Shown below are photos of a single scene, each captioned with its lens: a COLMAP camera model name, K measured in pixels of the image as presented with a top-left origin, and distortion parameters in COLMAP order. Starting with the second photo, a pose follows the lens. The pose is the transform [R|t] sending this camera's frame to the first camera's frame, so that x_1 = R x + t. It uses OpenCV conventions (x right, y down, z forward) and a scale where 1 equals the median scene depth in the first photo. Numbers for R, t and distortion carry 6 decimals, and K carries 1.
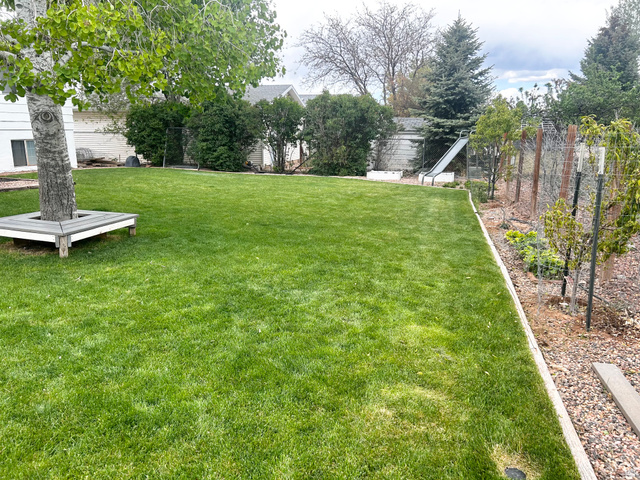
lens RADIAL K [[477.6, 0, 317.1], [0, 477.6, 242.0], [0, 0, 1]] dist [0.019758, -0.007394]
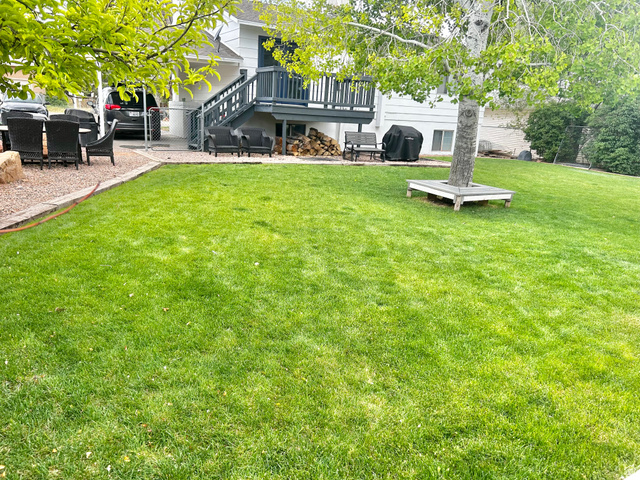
lens RADIAL K [[477.6, 0, 317.1], [0, 477.6, 242.0], [0, 0, 1]] dist [0.019758, -0.007394]
pose [[0.711621, 0.213061, -0.669478, 0.129834], [-0.208842, 0.973984, 0.087981, 0.069025], [0.670806, 0.077206, 0.737603, -0.275797]]
